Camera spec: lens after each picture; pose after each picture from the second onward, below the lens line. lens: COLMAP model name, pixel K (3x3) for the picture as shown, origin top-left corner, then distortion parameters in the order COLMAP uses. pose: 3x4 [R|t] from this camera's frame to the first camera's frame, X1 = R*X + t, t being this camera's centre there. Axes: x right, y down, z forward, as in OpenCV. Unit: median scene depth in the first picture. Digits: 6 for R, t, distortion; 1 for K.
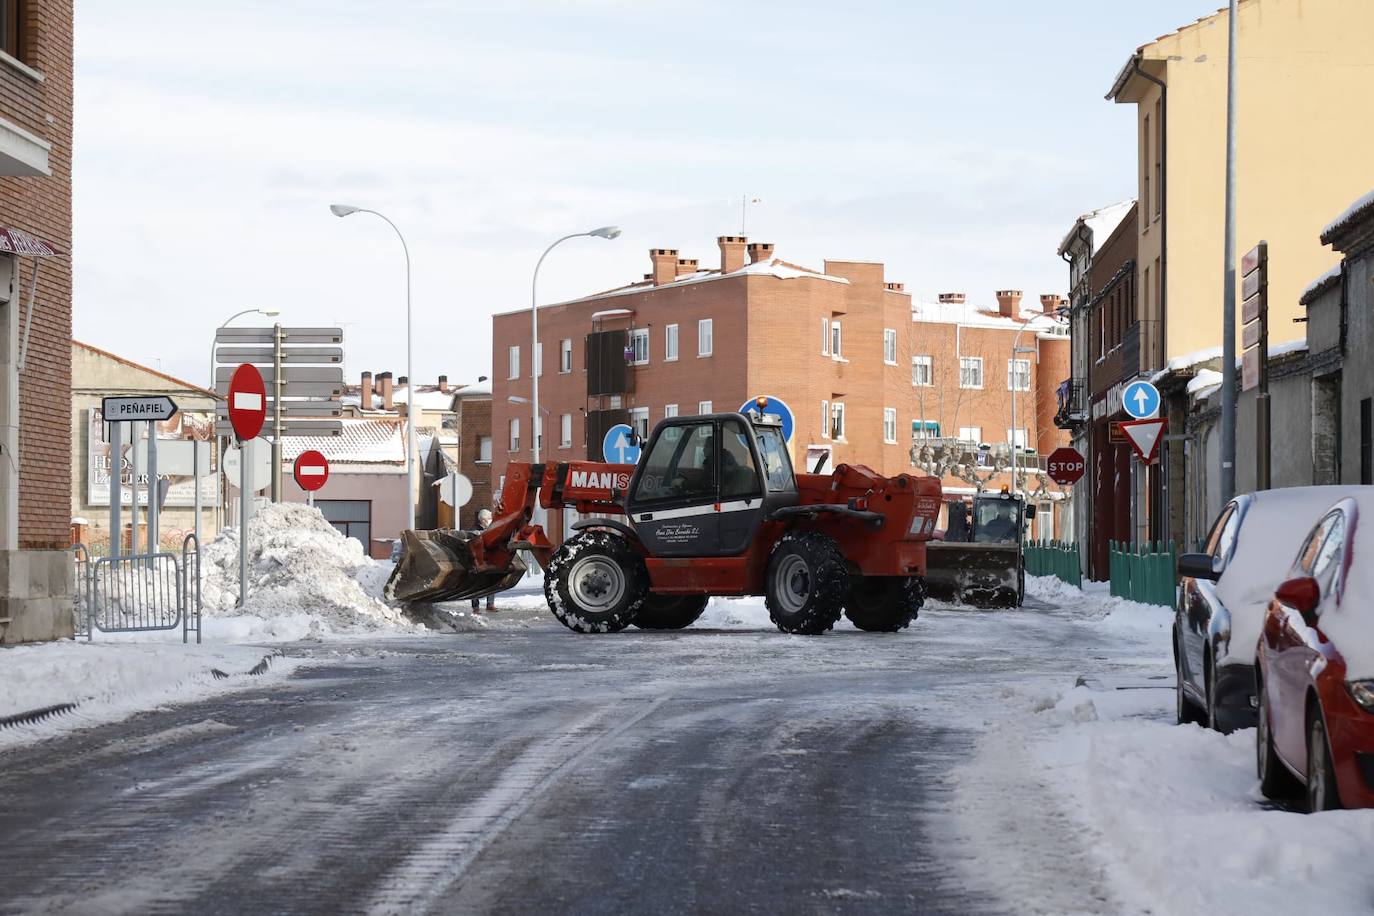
lens RADIAL K [[3702.2, 0, 687.0], [0, 3702.2, 458.0], [0, 0, 1]] dist [0.043712, -0.908482]
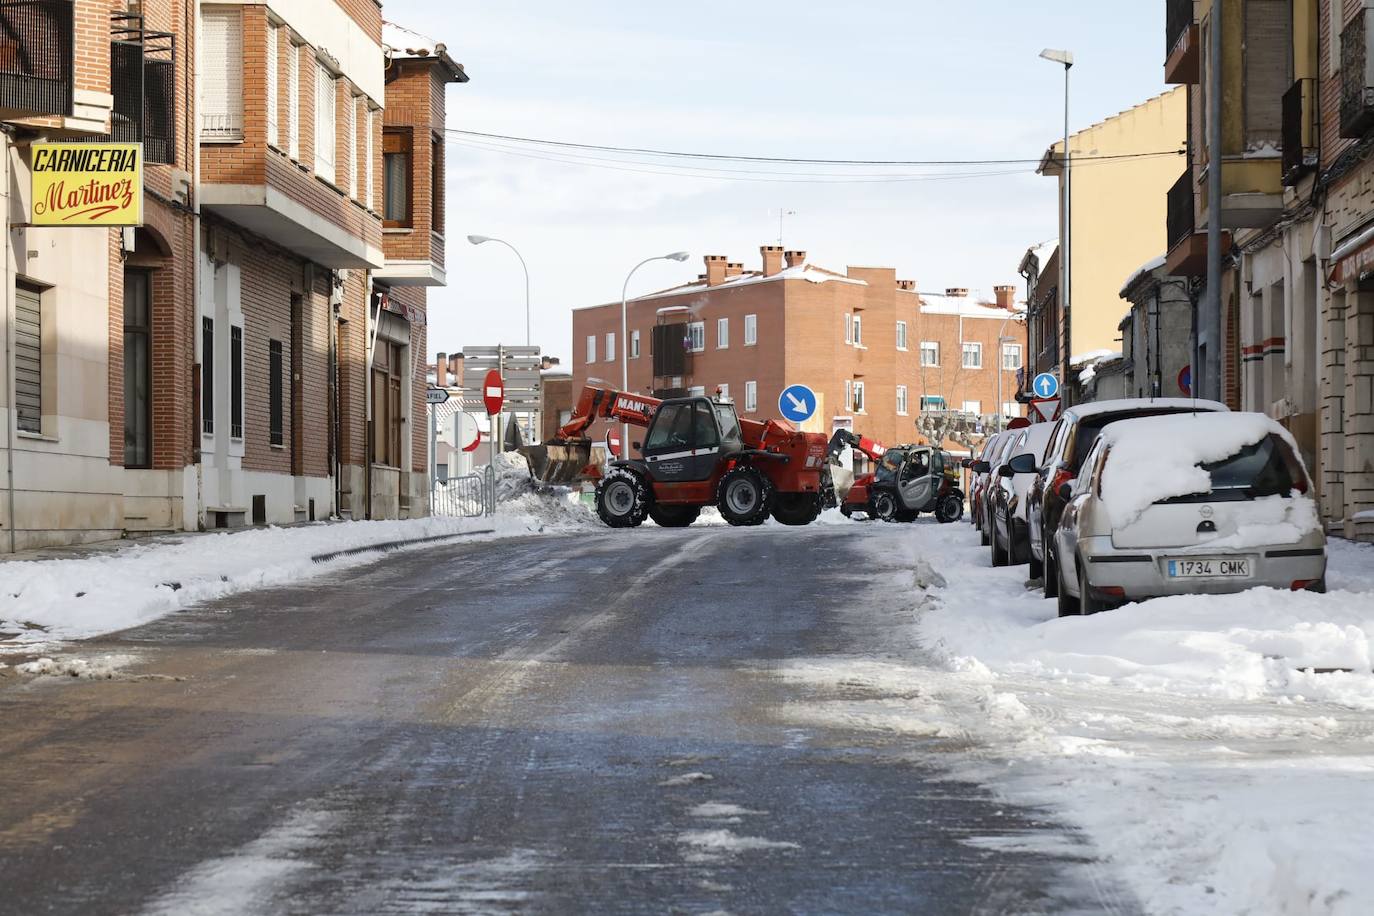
lens RADIAL K [[3655.4, 0, 687.0], [0, 3655.4, 458.0], [0, 0, 1]] dist [-0.008656, -0.205628]
pose [[0.999939, -0.004291, -0.010190, -0.004152], [0.004368, 0.999962, 0.007547, 0.000939], [0.010157, -0.007591, 0.999920, -0.225867]]
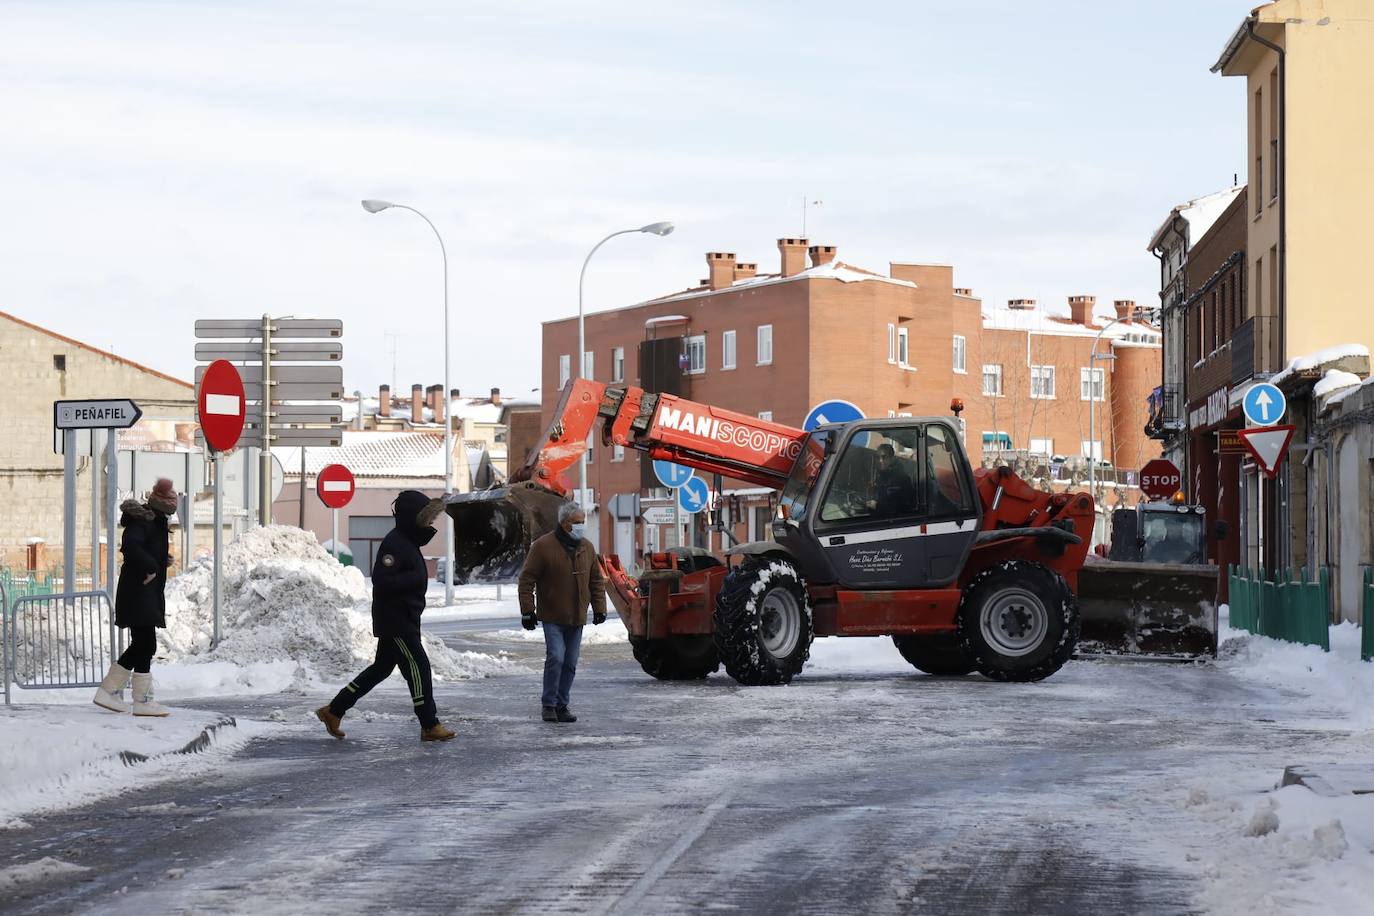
lens RADIAL K [[3702.2, 0, 687.0], [0, 3702.2, 458.0], [0, 0, 1]] dist [0.043712, -0.908482]
pose [[0.999876, -0.001988, -0.015614, -0.000215], [0.001929, 0.999991, -0.003780, 0.000043], [0.015621, 0.003749, 0.999871, 0.054430]]
